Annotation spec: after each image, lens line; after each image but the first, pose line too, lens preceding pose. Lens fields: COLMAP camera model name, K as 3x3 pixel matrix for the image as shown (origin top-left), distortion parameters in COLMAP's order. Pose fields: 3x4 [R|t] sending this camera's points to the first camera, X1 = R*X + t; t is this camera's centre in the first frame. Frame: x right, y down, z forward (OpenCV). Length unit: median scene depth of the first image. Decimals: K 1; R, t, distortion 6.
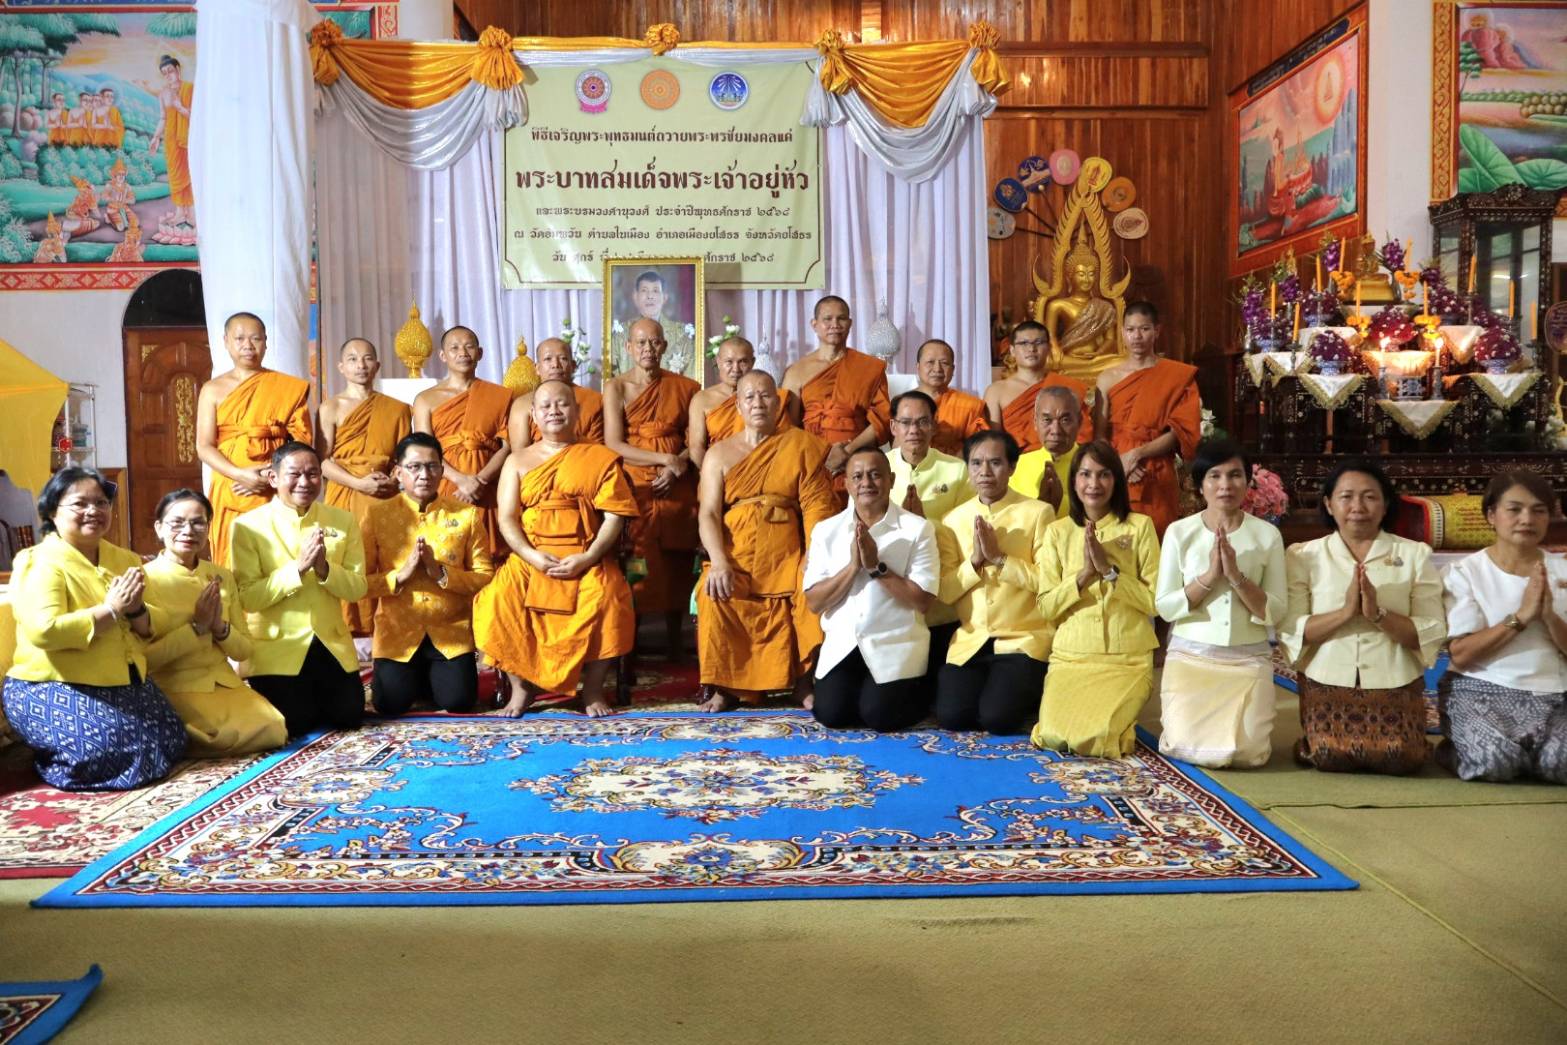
lens RADIAL K [[1309.5, 0, 783.5], [0, 1309.5, 522.5], [0, 0, 1]] dist [0.002213, -0.006016]
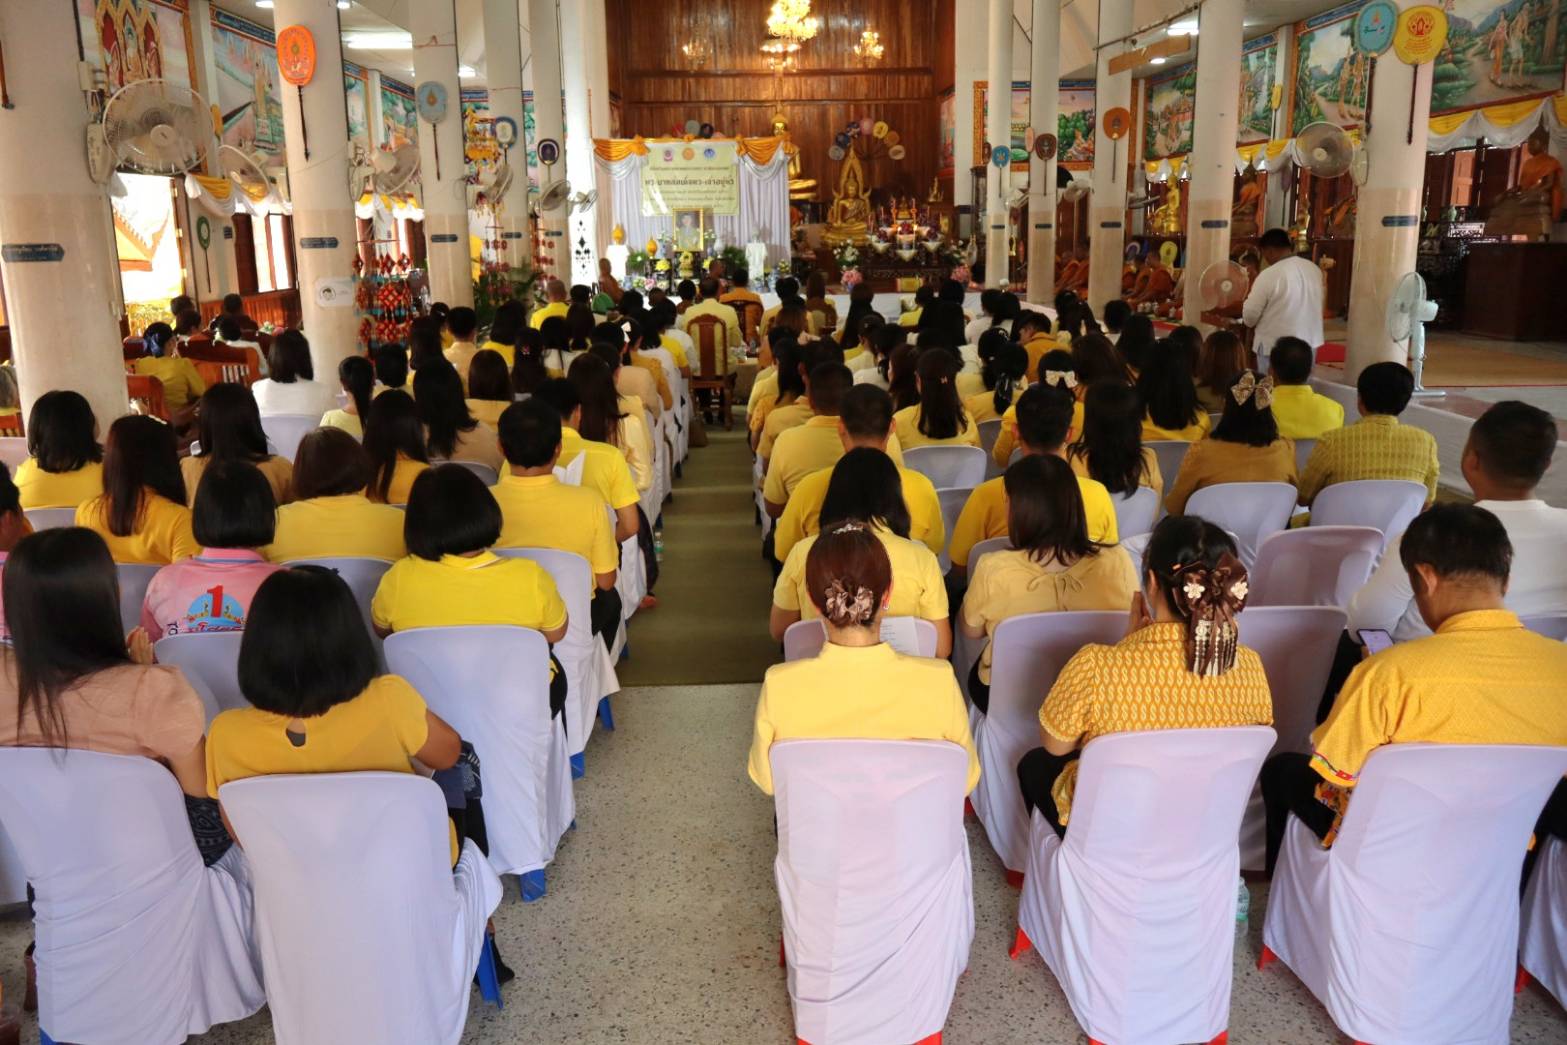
lens RADIAL K [[1309.5, 0, 783.5], [0, 1309.5, 522.5], [0, 0, 1]] dist [0.002213, -0.006016]
pose [[0.999905, -0.004292, -0.013064, 0.190352], [0.006399, 0.986145, 0.165763, 0.040066], [0.012172, -0.165830, 0.986079, -2.477811]]
